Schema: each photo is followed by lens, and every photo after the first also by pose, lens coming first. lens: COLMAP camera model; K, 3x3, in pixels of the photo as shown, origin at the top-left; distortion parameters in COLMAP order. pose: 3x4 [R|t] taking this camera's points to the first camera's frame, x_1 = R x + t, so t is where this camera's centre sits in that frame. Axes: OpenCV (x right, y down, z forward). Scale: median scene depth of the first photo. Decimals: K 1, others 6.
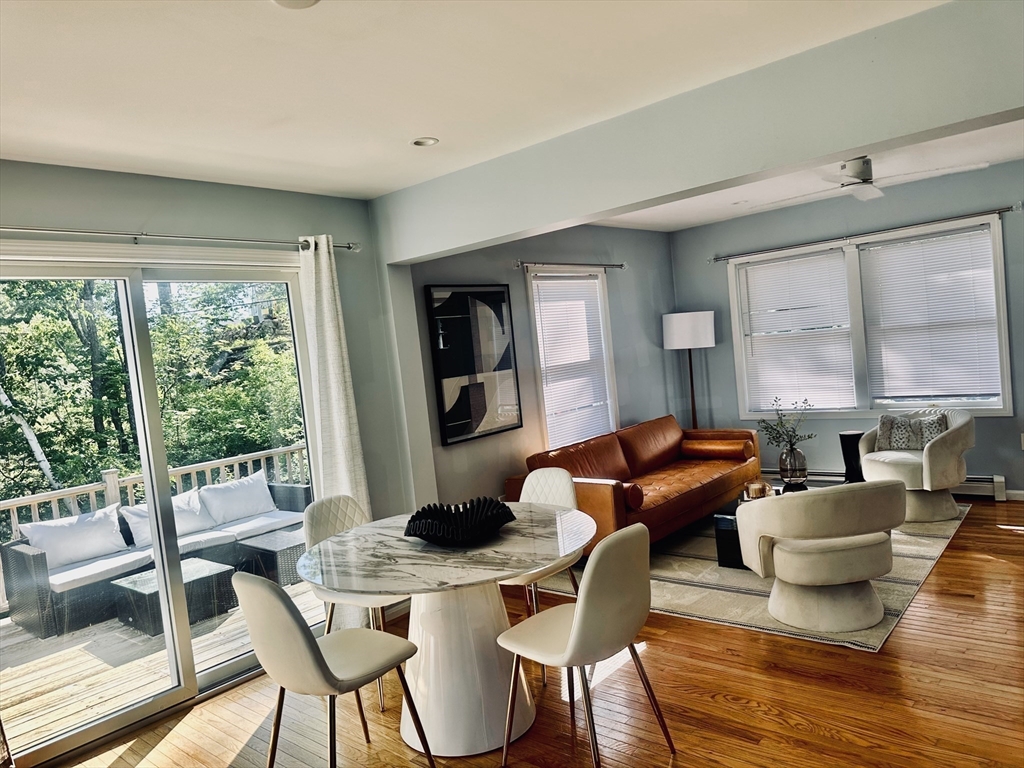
lens RADIAL K [[729.1, 0, 514.6], [0, 729.1, 388.1], [0, 0, 1]] dist [0.002370, -0.007083]
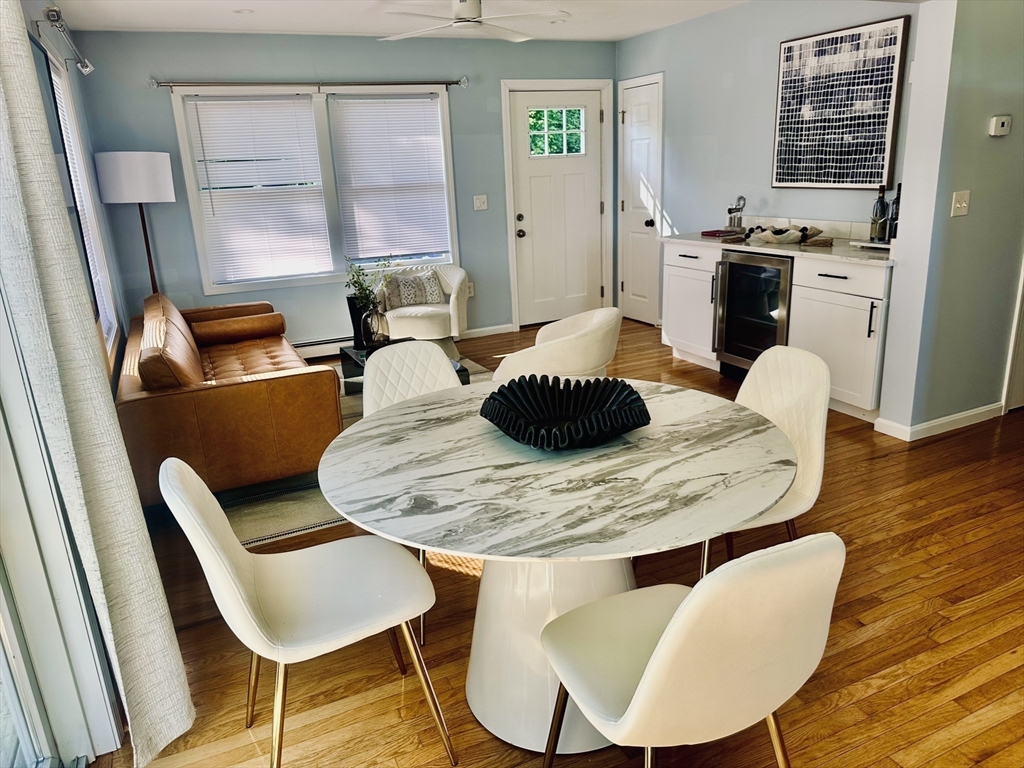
lens RADIAL K [[729.1, 0, 514.6], [0, 729.1, 388.1], [0, 0, 1]] dist [0.002370, -0.007083]
pose [[0.415838, -0.184134, 0.890603, -0.362778], [0.053487, 0.982545, 0.178169, 0.022882], [-0.907865, -0.026454, 0.418428, 0.407429]]
